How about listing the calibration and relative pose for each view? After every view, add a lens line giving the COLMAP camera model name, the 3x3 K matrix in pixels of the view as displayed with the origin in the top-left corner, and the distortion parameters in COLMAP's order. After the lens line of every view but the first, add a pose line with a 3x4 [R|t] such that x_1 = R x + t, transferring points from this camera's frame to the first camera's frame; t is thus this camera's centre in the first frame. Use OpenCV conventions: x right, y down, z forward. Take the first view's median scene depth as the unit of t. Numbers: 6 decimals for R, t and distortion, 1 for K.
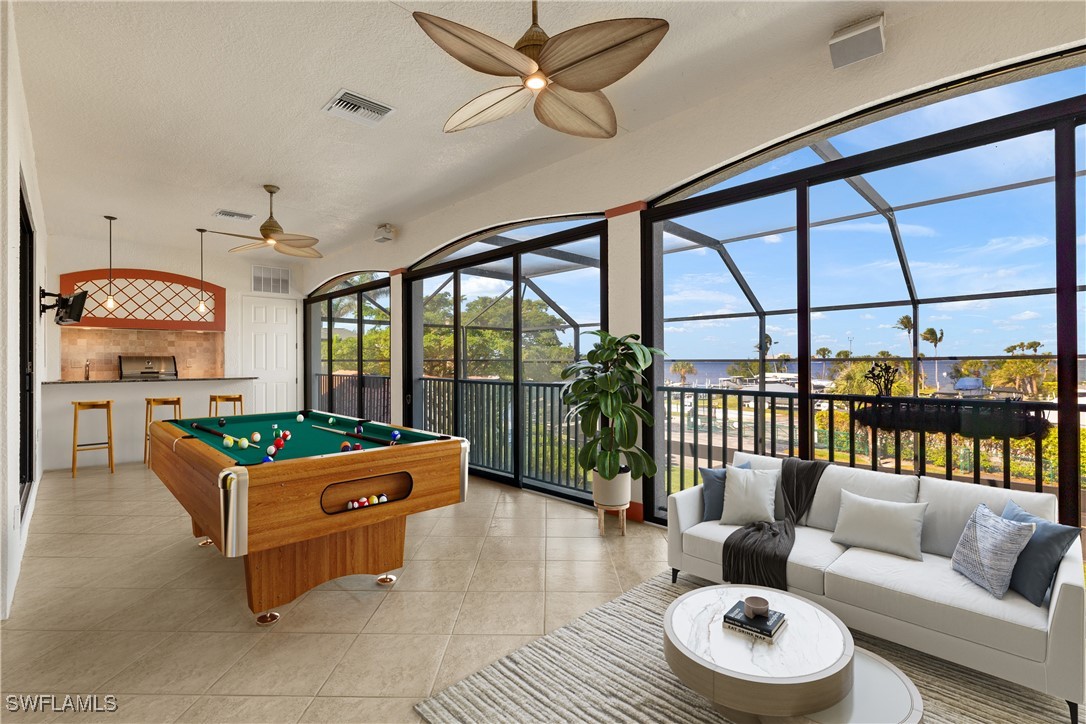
lens RADIAL K [[499.3, 0, 543.3], [0, 499.3, 361.6], [0, 0, 1]] dist [-0.015854, -0.000260]
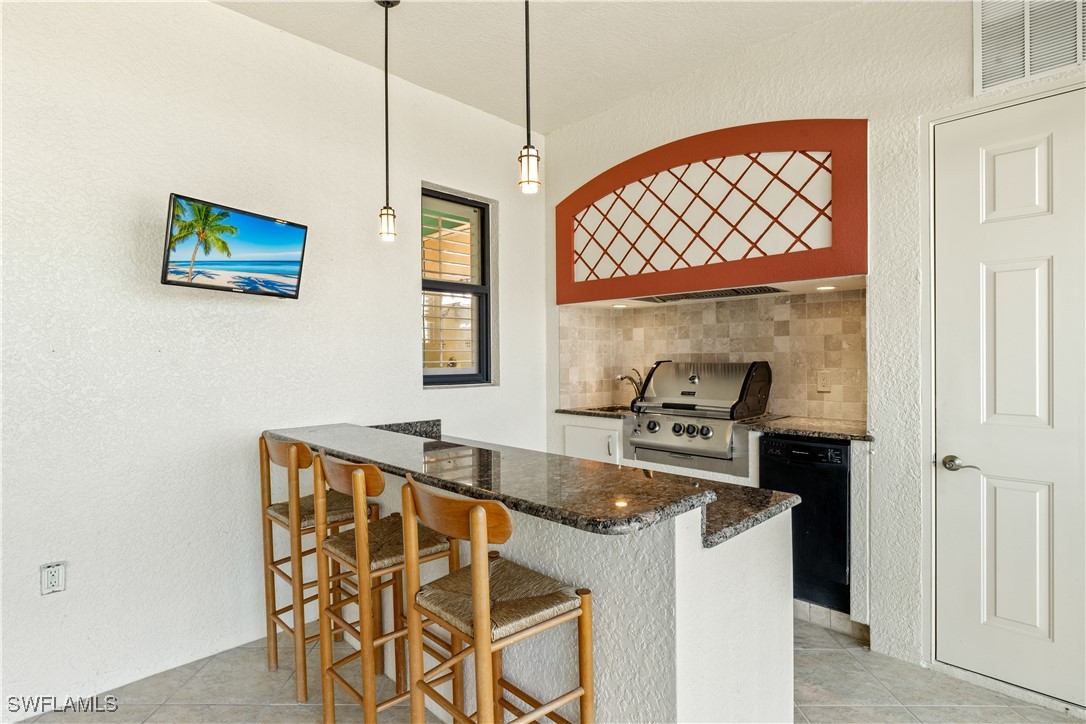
lens RADIAL K [[554.5, 0, 542.9], [0, 554.5, 362.3], [0, 0, 1]] dist [-0.000344, -0.000066]
pose [[0.021447, 0.012186, -0.999696, -0.346068], [0.004084, 0.999916, 0.012277, -0.016909], [0.999762, -0.004346, 0.021395, 0.842224]]
